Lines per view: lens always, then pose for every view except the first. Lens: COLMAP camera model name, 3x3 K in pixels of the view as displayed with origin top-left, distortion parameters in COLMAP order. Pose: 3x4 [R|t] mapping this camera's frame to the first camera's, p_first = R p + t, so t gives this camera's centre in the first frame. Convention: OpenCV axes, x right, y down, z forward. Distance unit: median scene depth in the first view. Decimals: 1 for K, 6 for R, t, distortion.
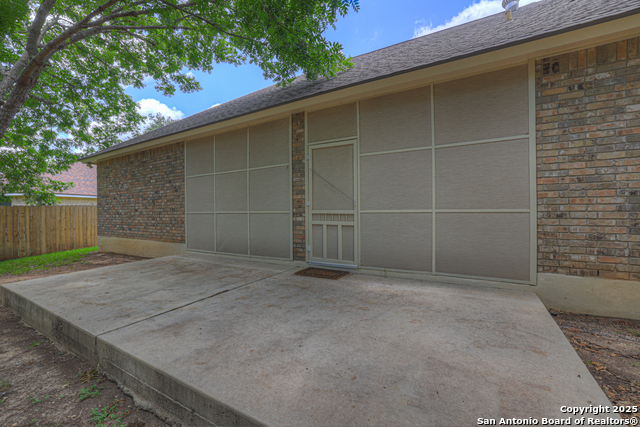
lens RADIAL K [[270.6, 0, 318.8], [0, 270.6, 213.3], [0, 0, 1]] dist [-0.024863, 0.000430]
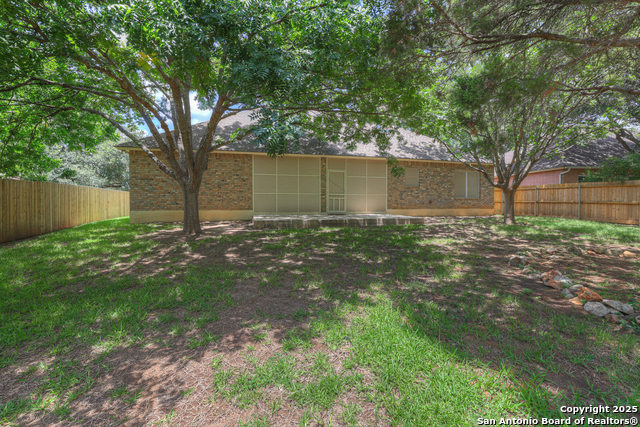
lens RADIAL K [[270.6, 0, 319.0], [0, 270.6, 210.7], [0, 0, 1]] dist [-0.024863, 0.000430]
pose [[0.705803, -0.004271, 0.708396, -1.991383], [0.000057, 0.999982, 0.005971, 0.142676], [-0.708409, -0.004174, 0.705790, -0.855238]]
